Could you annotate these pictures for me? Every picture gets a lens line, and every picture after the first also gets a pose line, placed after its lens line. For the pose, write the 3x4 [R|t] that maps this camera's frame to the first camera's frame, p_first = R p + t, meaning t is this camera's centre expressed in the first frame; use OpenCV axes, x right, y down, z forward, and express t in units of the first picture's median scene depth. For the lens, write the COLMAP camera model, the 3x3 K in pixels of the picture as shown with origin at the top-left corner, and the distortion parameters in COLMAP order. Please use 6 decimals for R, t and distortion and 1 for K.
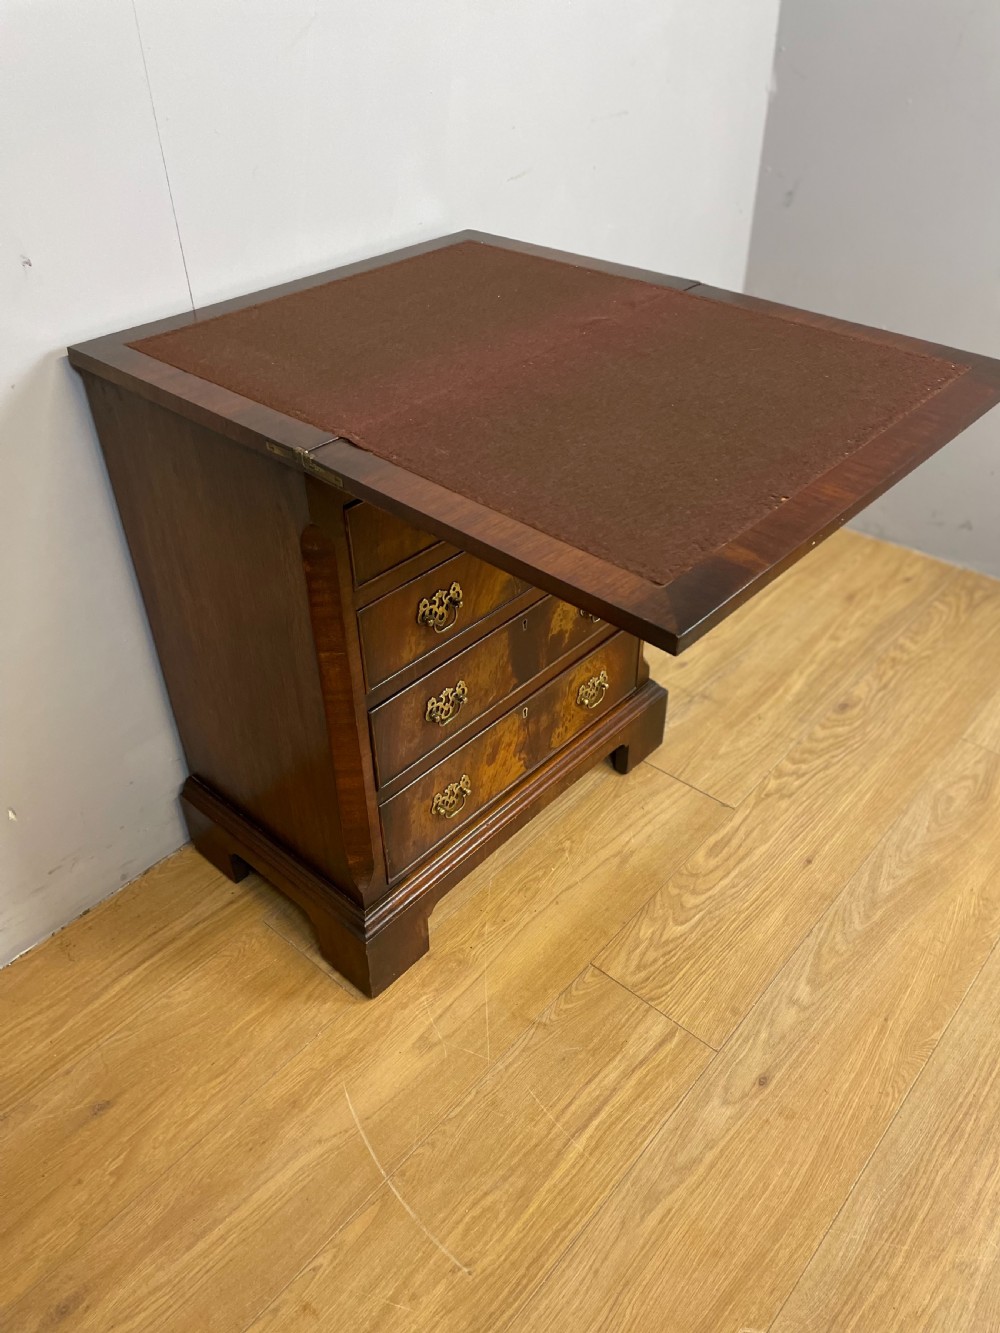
lens RADIAL K [[1008.1, 0, 502.8], [0, 1008.1, 664.3], [0, 0, 1]] dist [0.097255, -0.131943]
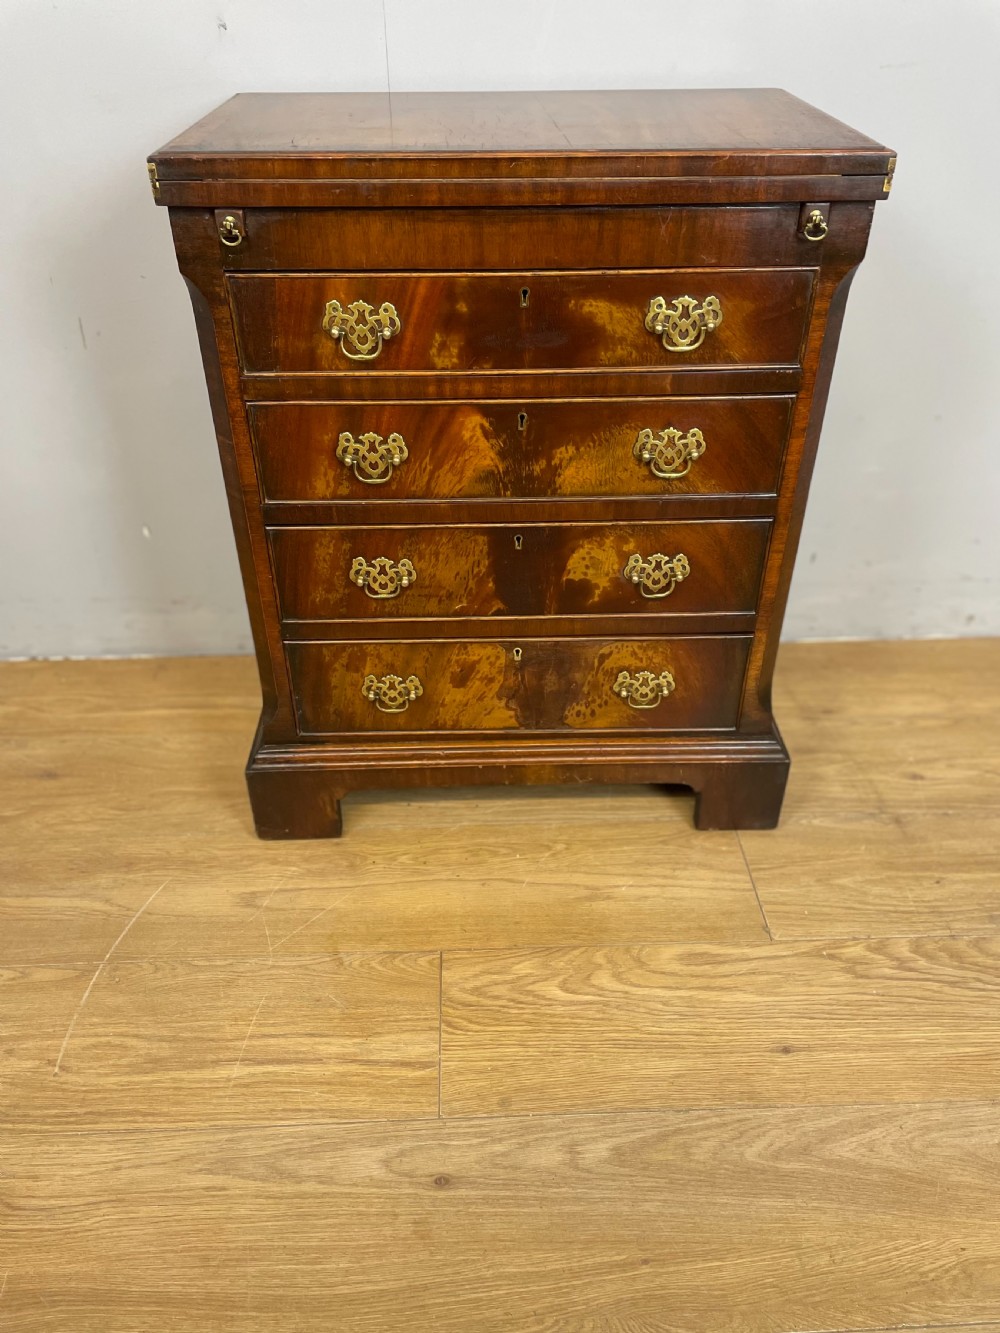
lens RADIAL K [[1008.1, 0, 502.8], [0, 1008.1, 664.3], [0, 0, 1]] dist [0.097255, -0.131943]
pose [[0.684062, 0.431352, -0.588213, 0.550027], [-0.444562, 0.885875, 0.132631, -0.054476], [0.578294, 0.170769, 0.797756, 0.339250]]
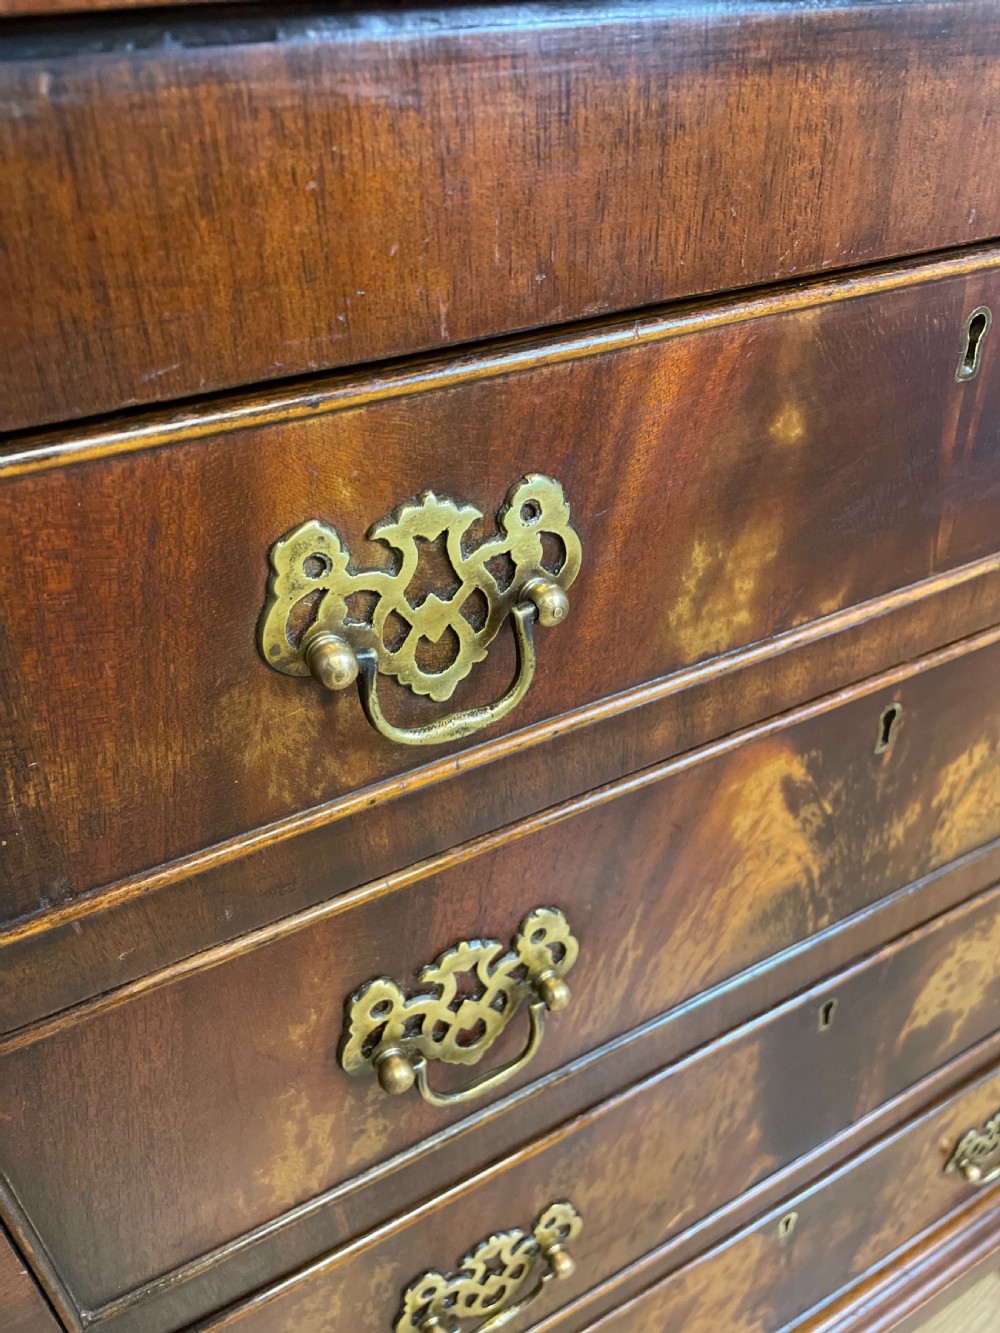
lens RADIAL K [[1050.2, 0, 517.0], [0, 1050.2, 667.3], [0, 0, 1]] dist [0.082264, -0.152094]
pose [[0.947892, 0.159206, -0.275960, 0.005255], [-0.174092, 0.984268, -0.030146, -0.114279], [0.266819, 0.076618, 0.960696, 0.667201]]
